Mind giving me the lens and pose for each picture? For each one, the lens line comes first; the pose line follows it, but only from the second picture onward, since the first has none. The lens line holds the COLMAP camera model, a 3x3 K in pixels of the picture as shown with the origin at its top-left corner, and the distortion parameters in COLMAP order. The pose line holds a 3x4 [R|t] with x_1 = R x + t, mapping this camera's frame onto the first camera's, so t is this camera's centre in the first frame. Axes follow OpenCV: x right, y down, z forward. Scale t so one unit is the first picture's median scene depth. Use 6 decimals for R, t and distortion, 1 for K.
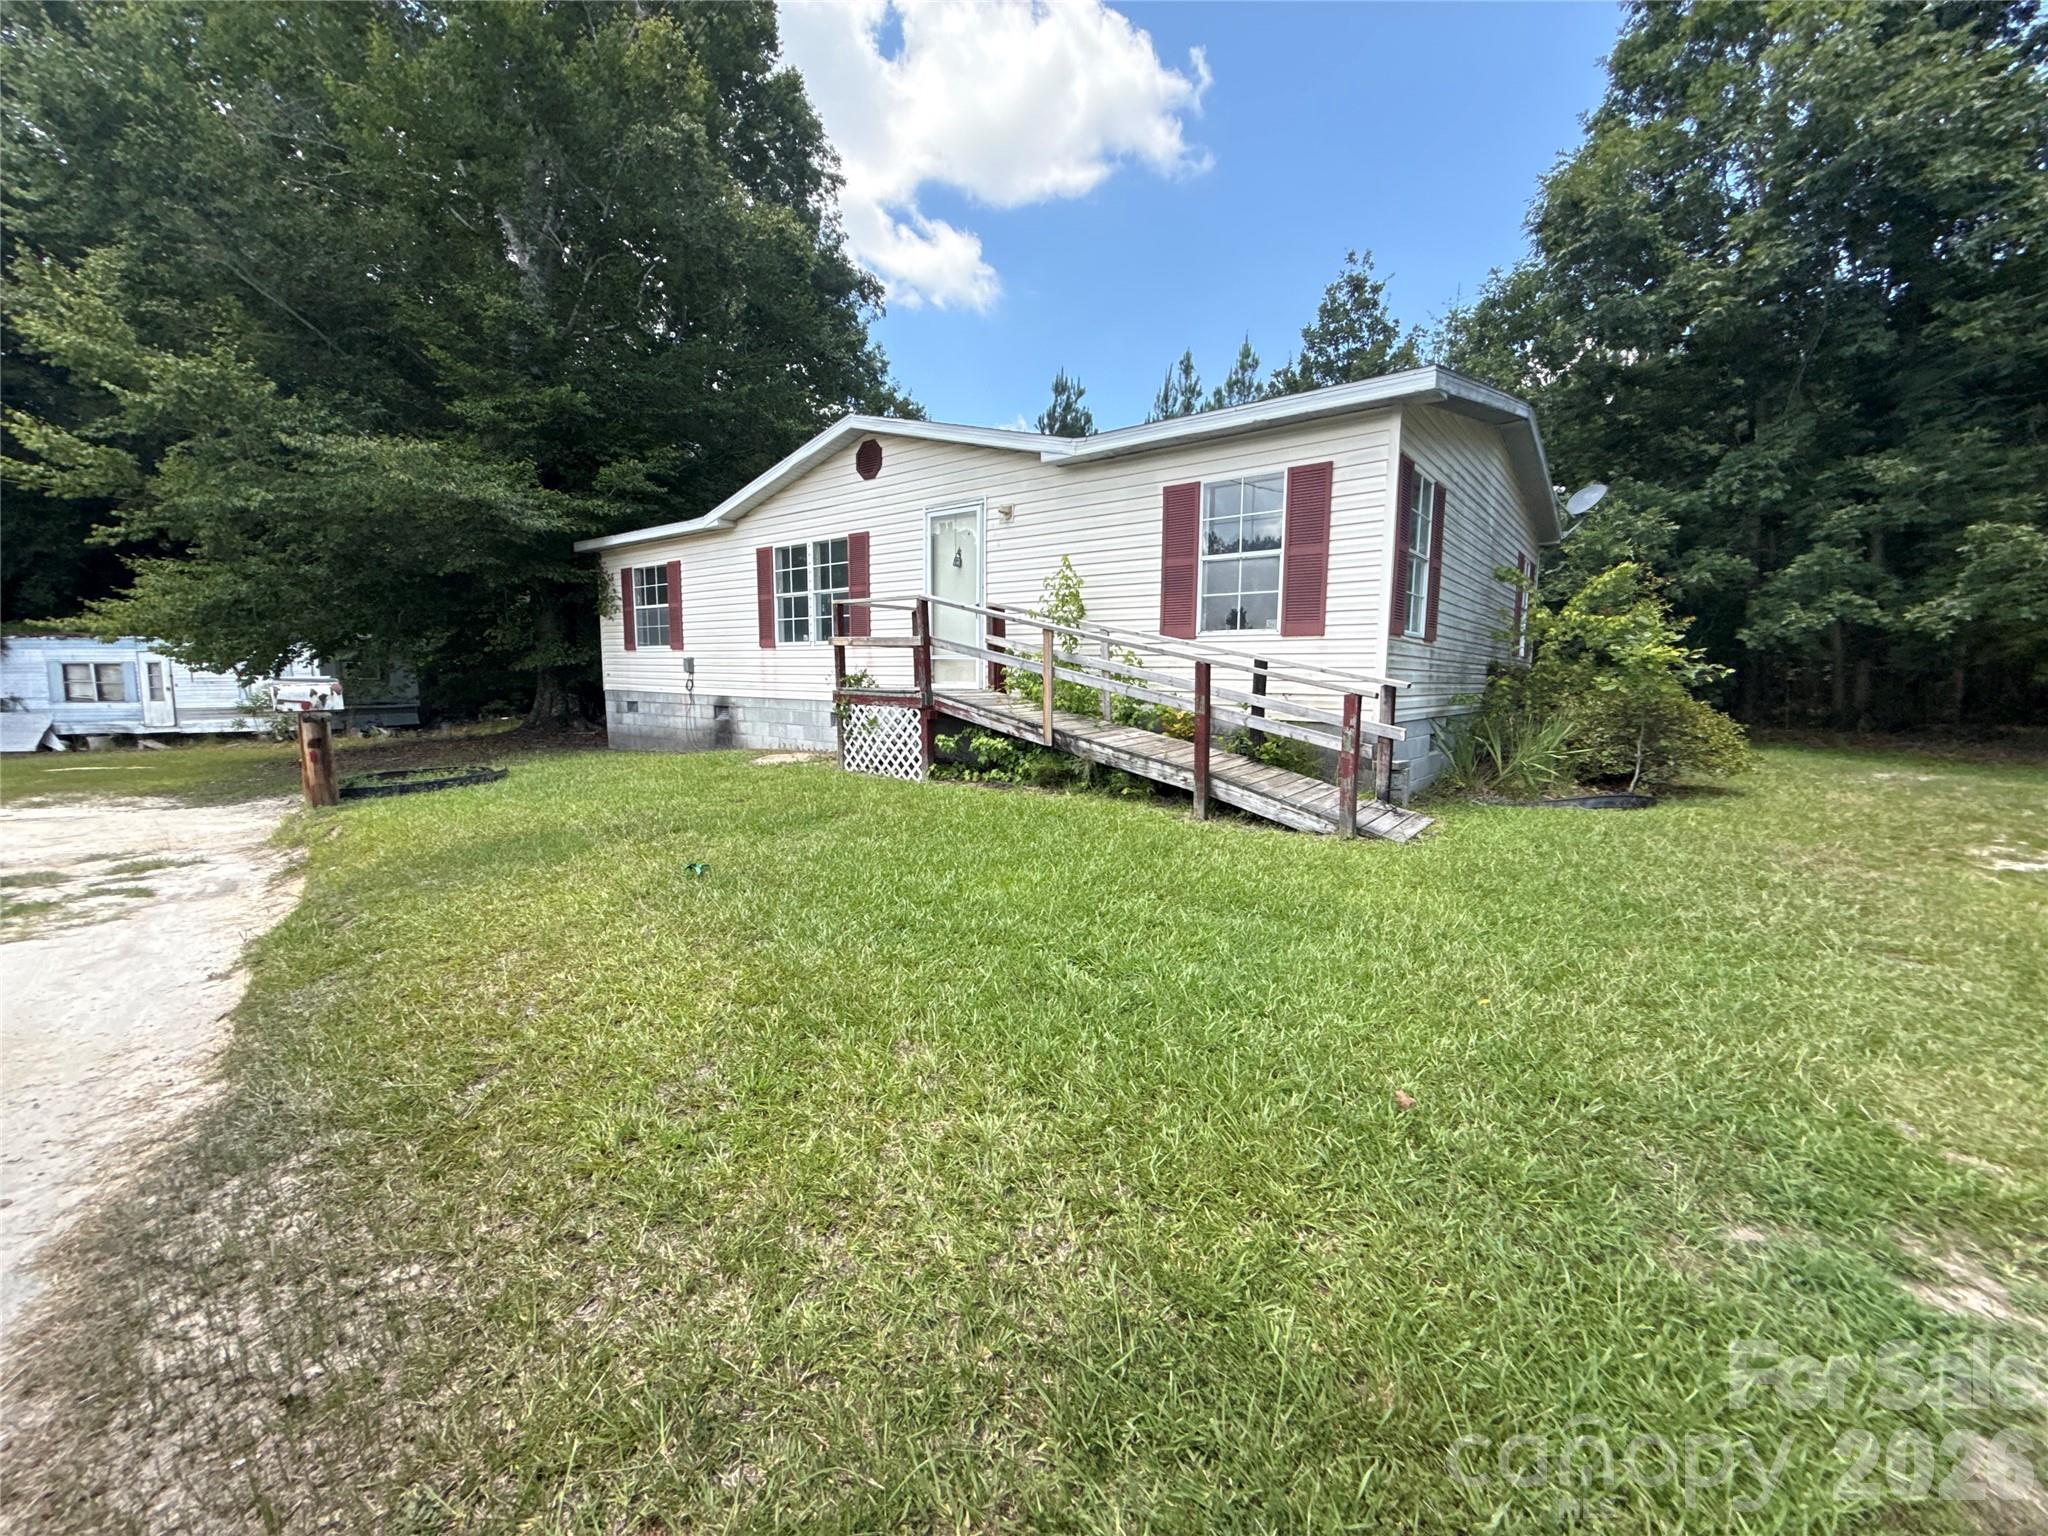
lens RADIAL K [[818.9, 0, 1024.0], [0, 818.9, 768.0], [0, 0, 1]] dist [0.001643, -0.000004]
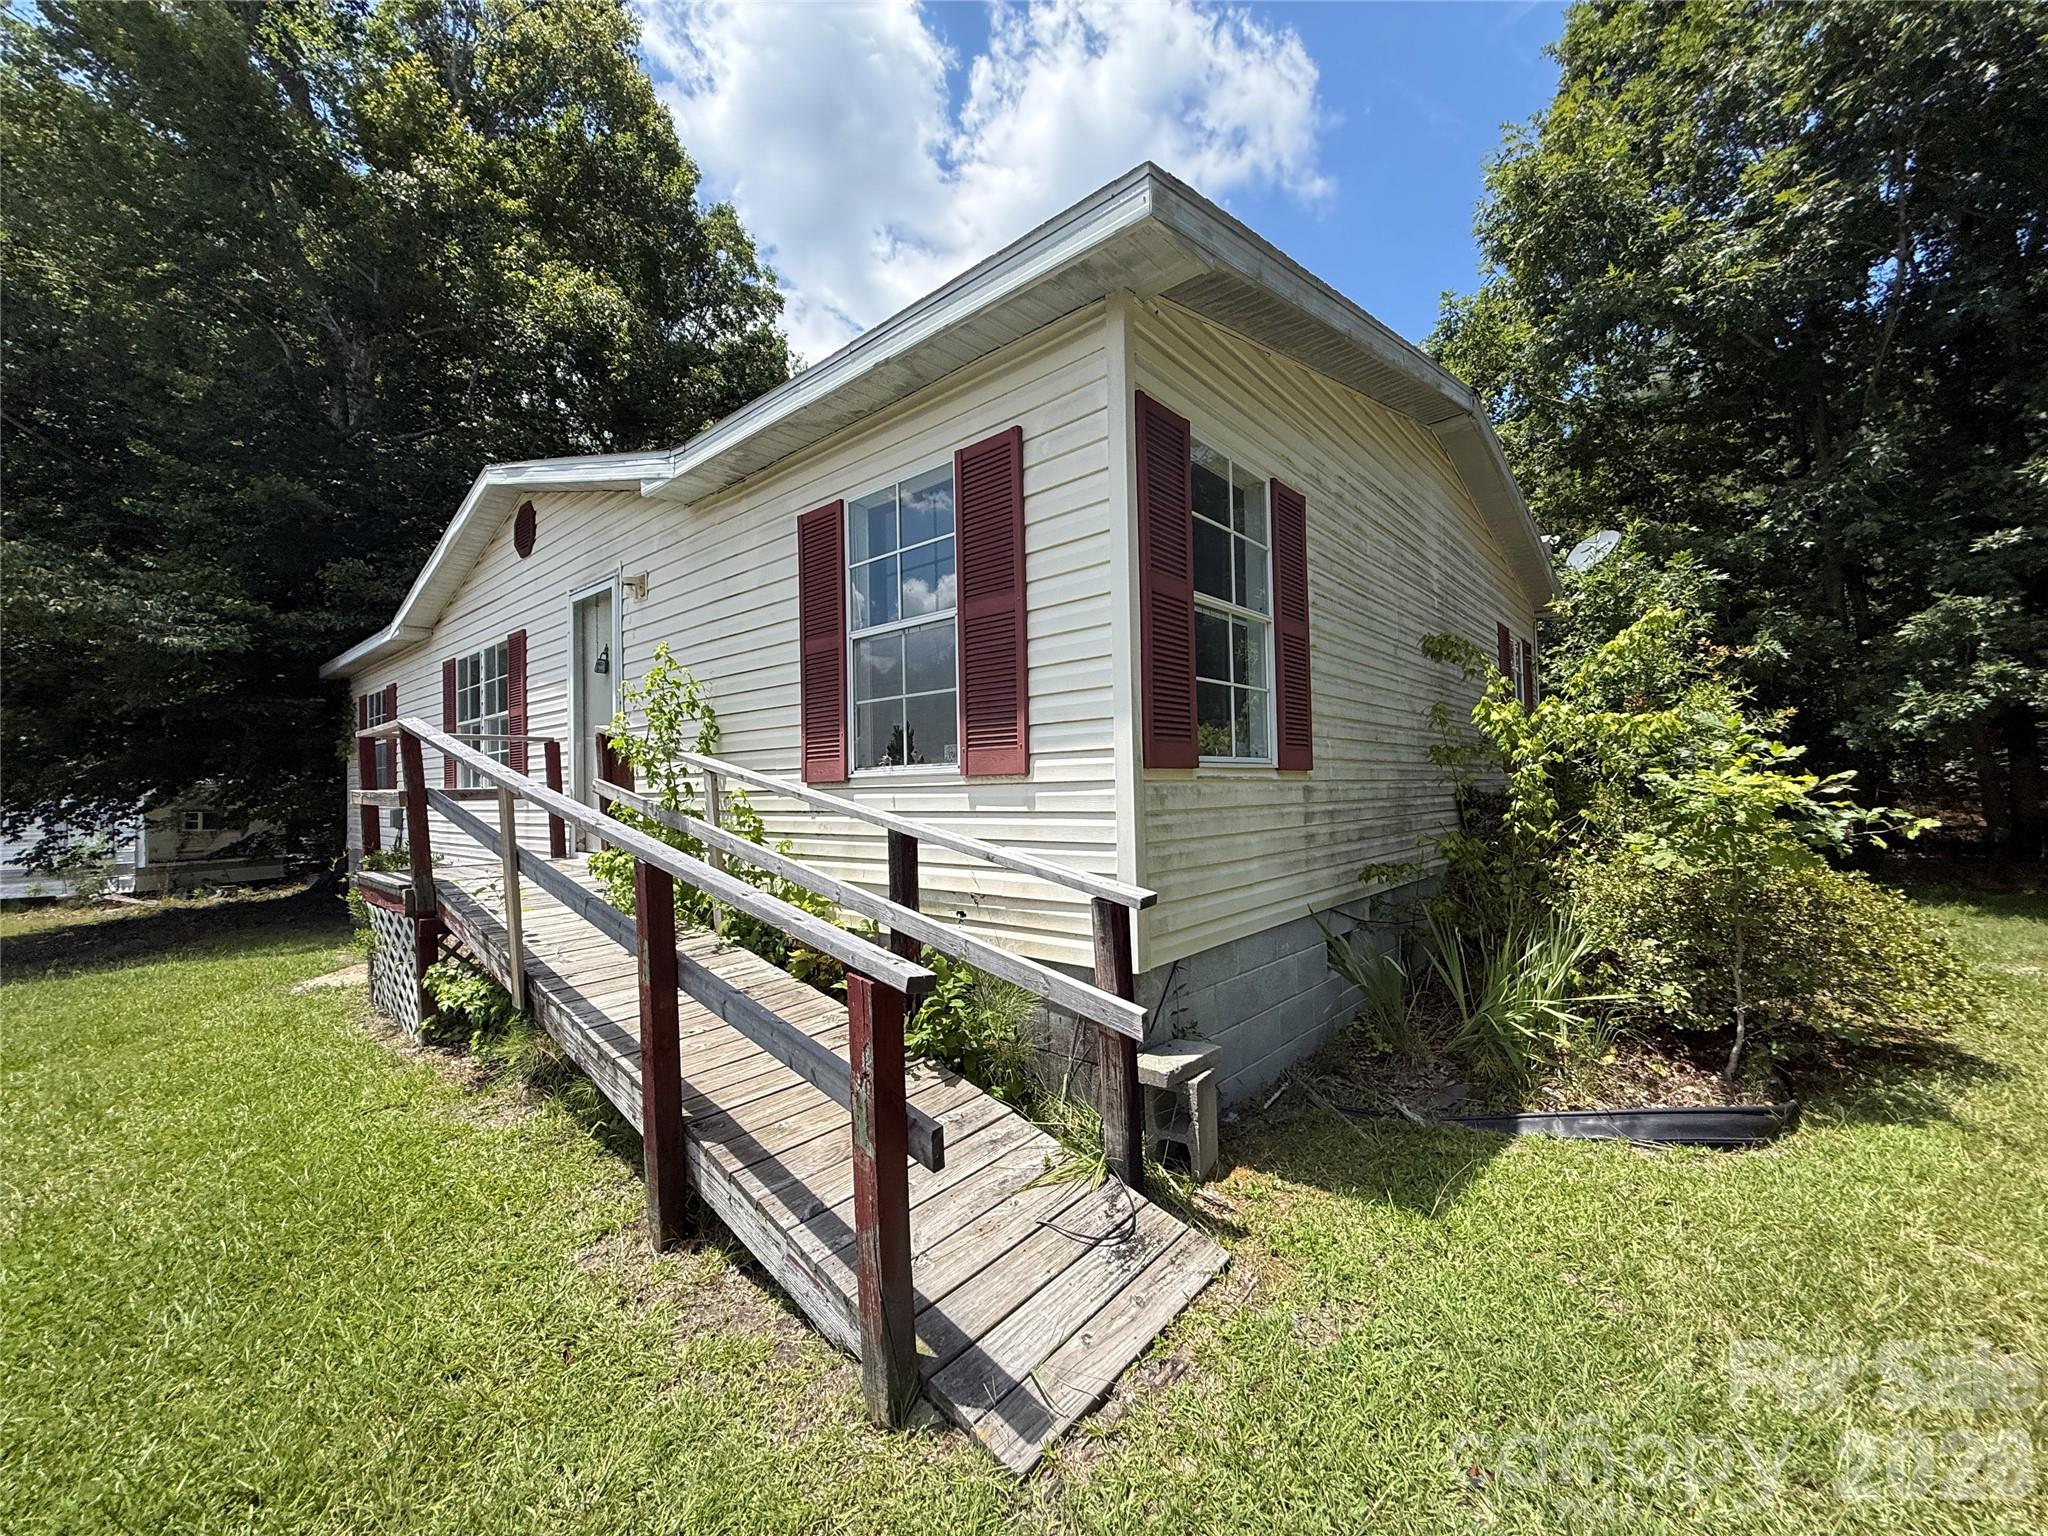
lens RADIAL K [[830.1, 0, 1024.0], [0, 830.1, 768.0], [0, 0, 1]] dist [0.001566, 0.000516]
pose [[0.998722, -0.033539, -0.037820, 0.319244], [0.027967, 0.989860, -0.139269, -0.082251], [0.042107, 0.138034, 0.989532, 0.434243]]
